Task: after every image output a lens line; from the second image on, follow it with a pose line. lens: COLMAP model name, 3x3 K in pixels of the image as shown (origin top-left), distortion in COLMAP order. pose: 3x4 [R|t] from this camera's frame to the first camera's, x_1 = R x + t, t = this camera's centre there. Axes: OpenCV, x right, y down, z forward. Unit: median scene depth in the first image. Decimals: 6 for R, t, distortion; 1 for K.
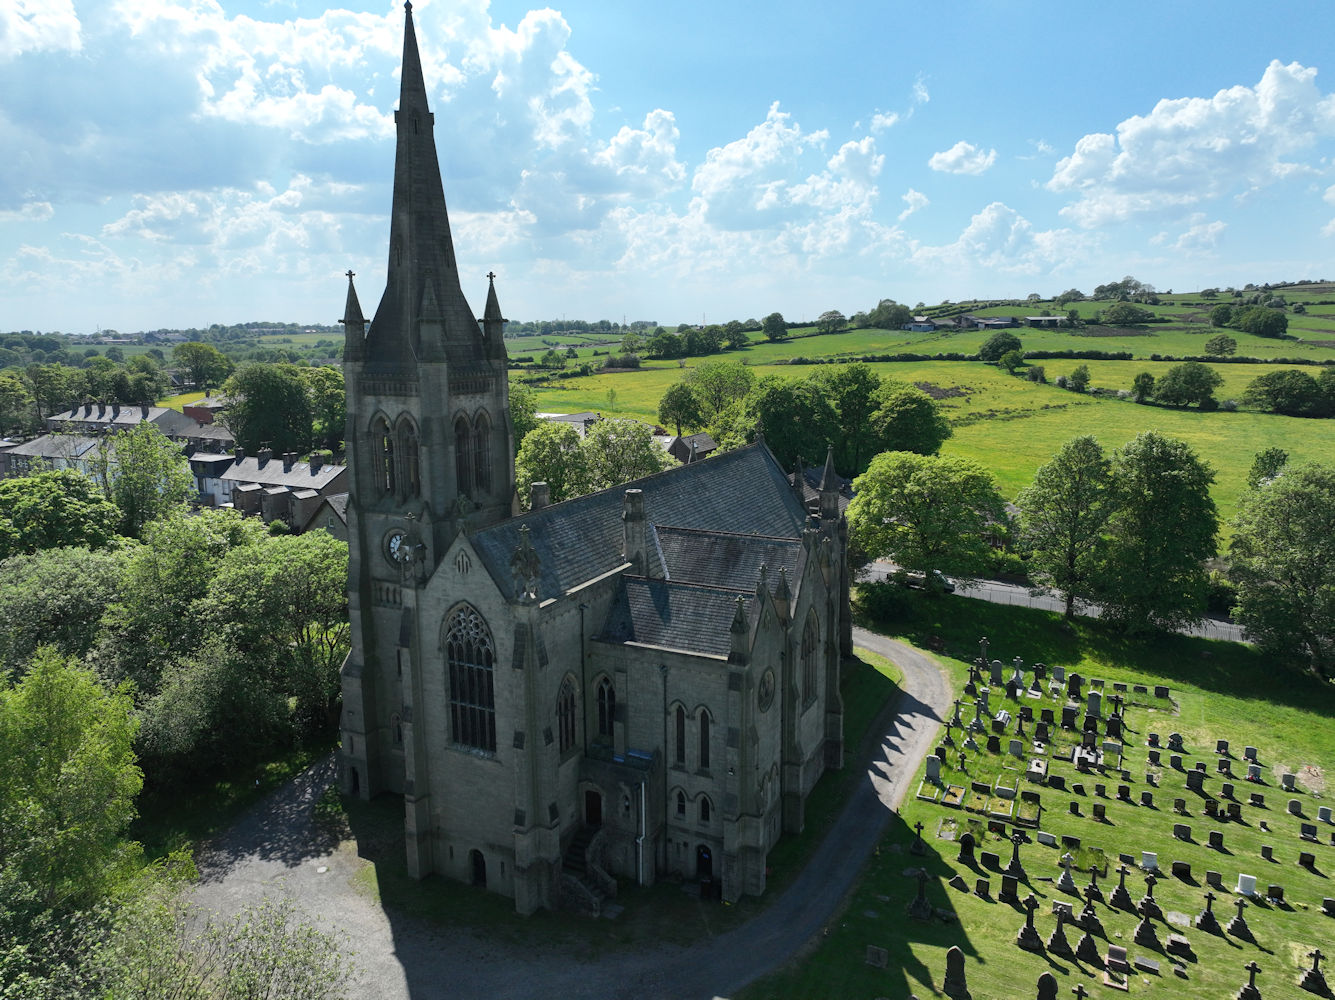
lens RADIAL K [[929.7, 0, 667.5], [0, 929.7, 500.0], [0, 0, 1]] dist [-0.008372, 0.019855]
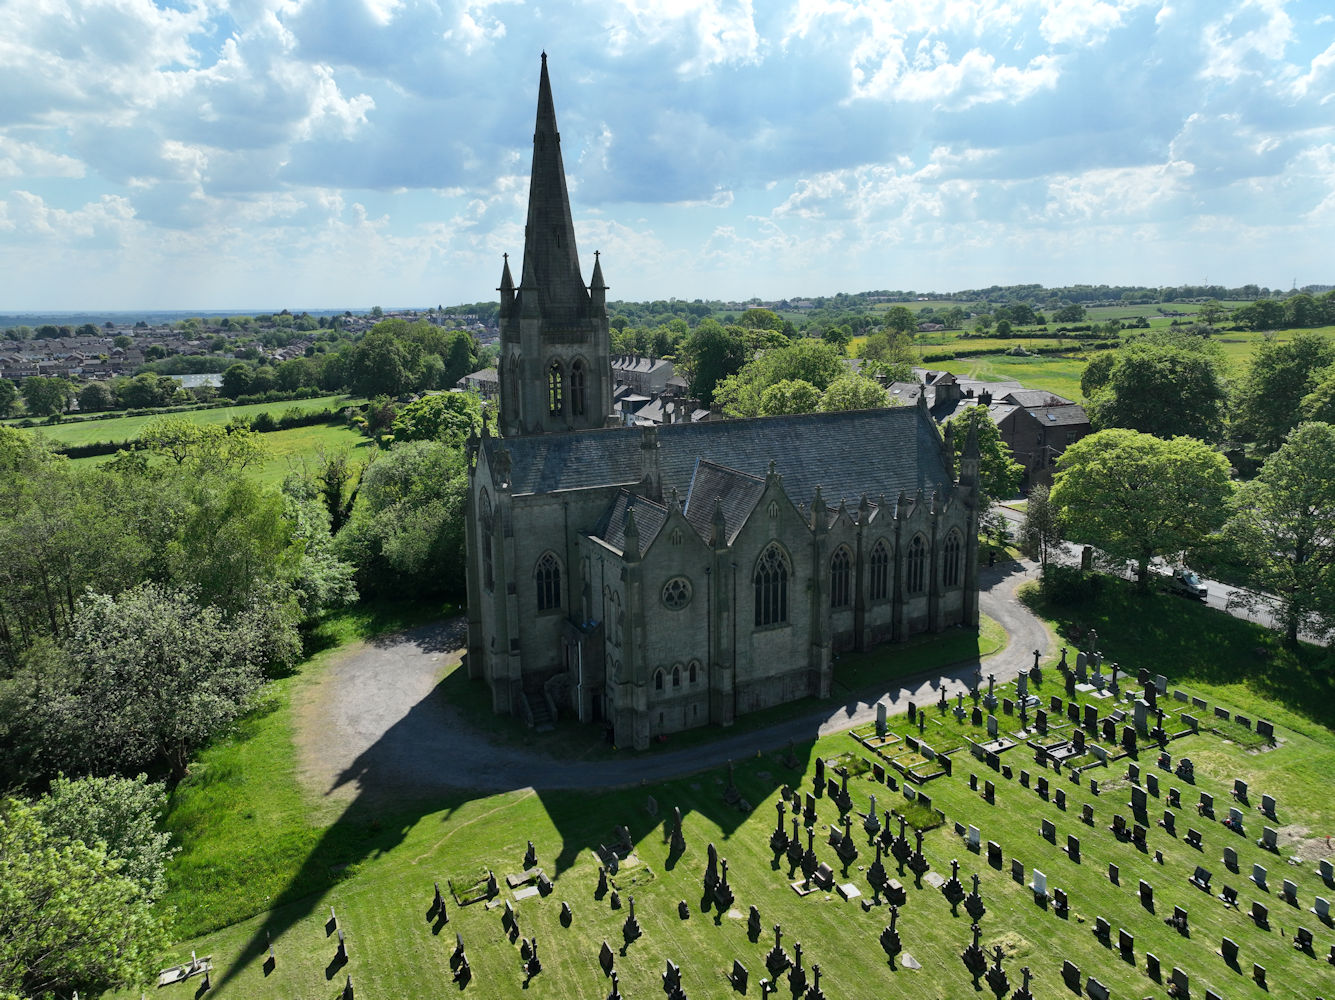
lens RADIAL K [[920.7, 0, 667.5], [0, 920.7, 500.0], [0, 0, 1]] dist [0.007880, 0.005053]
pose [[0.804006, 0.125251, -0.581280, 0.668376], [-0.104861, 0.992109, 0.068733, 0.002420], [0.585302, 0.005692, 0.810795, 0.013067]]
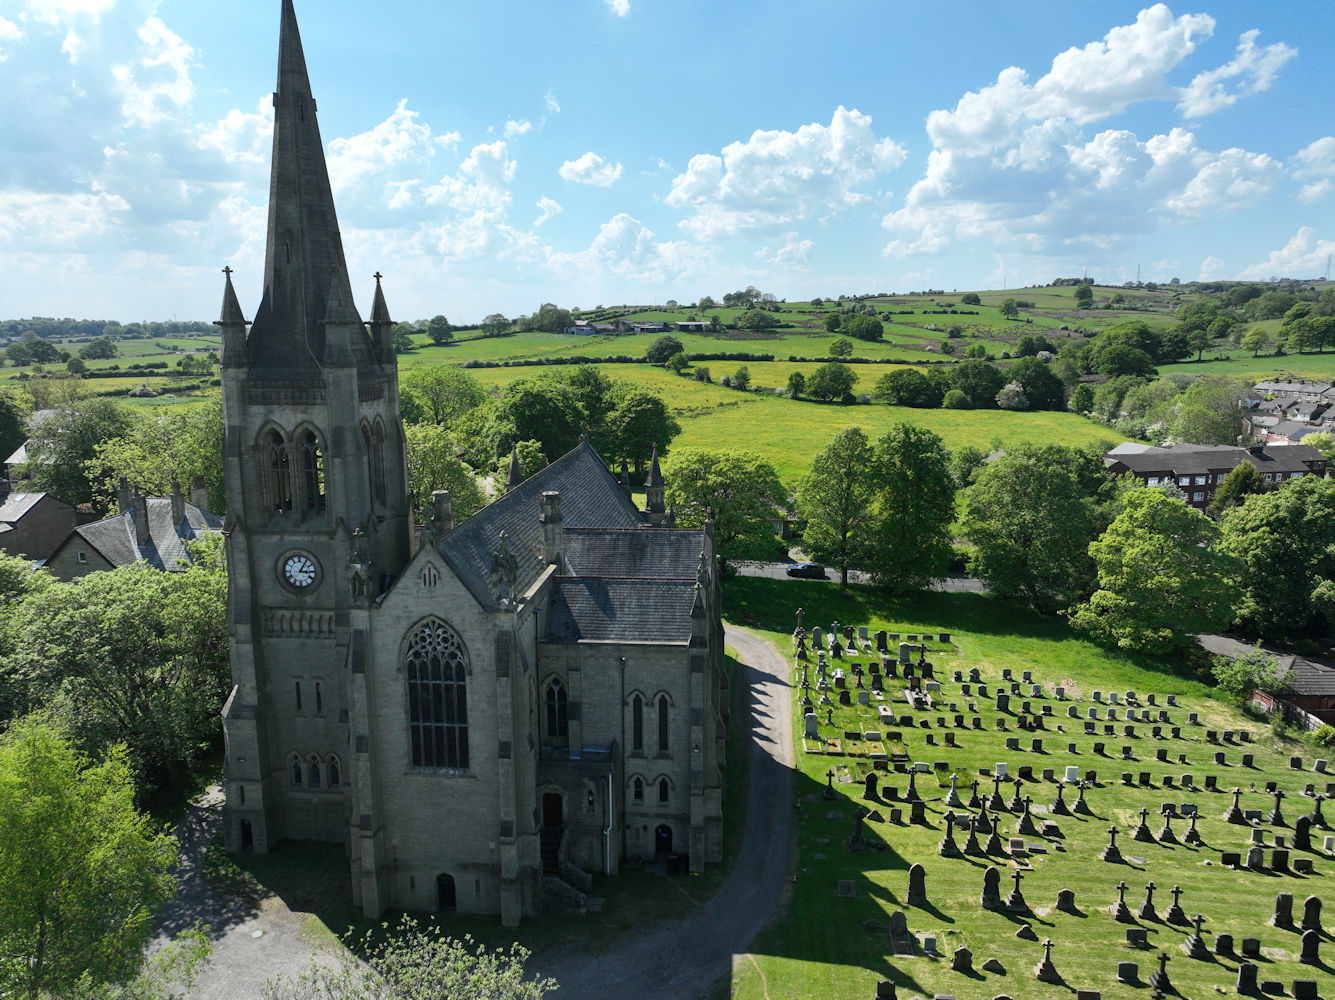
lens RADIAL K [[929.7, 0, 667.5], [0, 929.7, 500.0], [0, 0, 1]] dist [-0.008372, 0.019855]
pose [[0.930564, -0.060692, 0.361065, -0.265279], [0.061917, 0.998048, 0.008187, -0.002575], [-0.360857, 0.014738, 0.932505, 0.012353]]
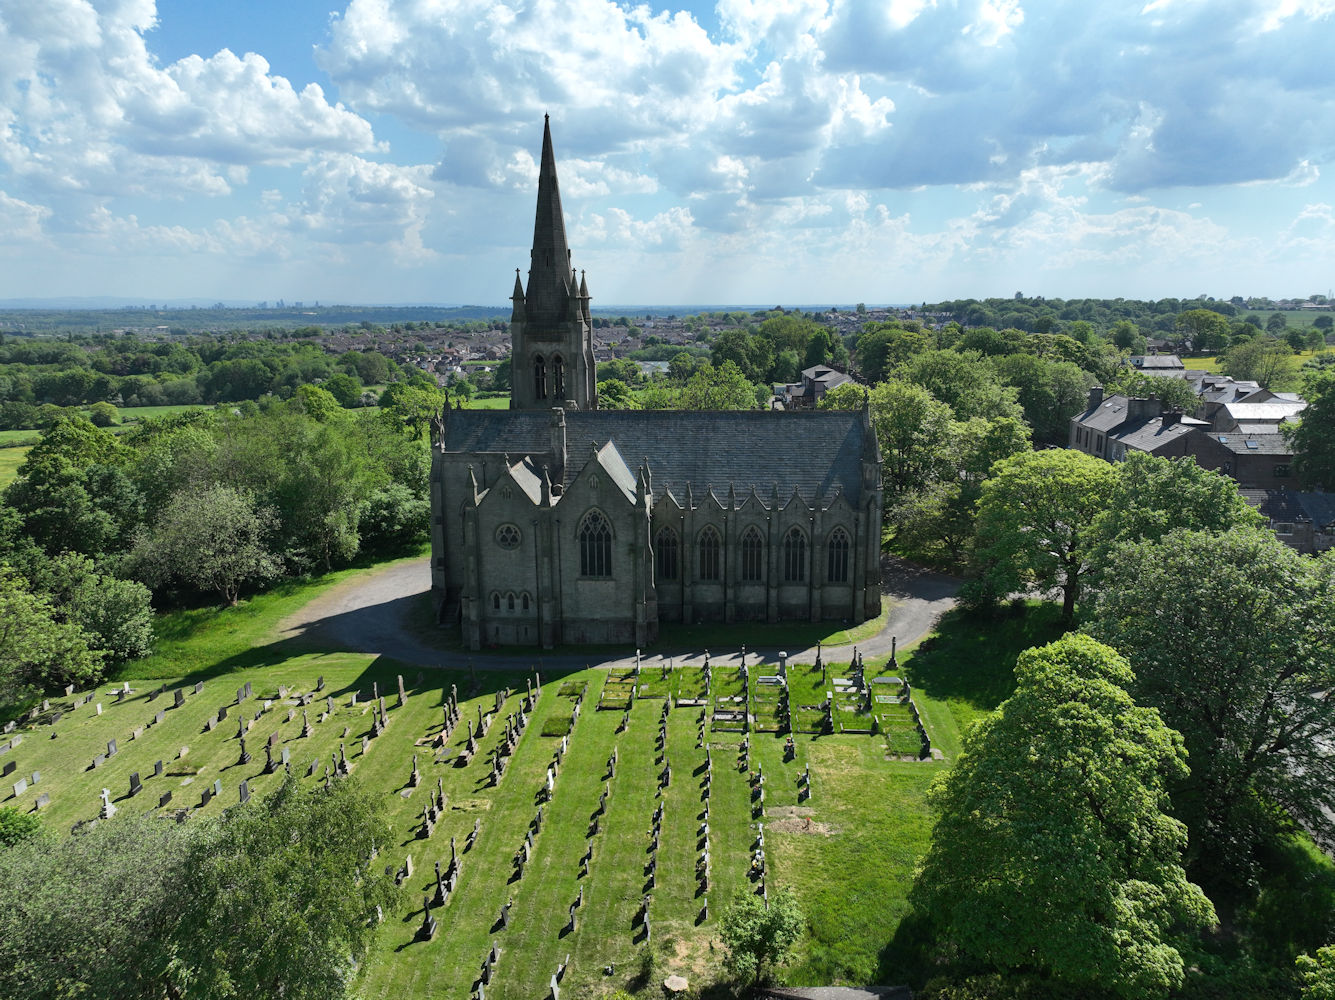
lens RADIAL K [[910.6, 0, 674.0], [0, 910.6, 499.9], [0, 0, 1]] dist [0.004404, 0.006735]
pose [[0.399572, 0.201039, -0.894386, 1.356583], [-0.165964, 0.975398, 0.145103, -0.107207], [0.901553, 0.090457, 0.423107, 0.508297]]
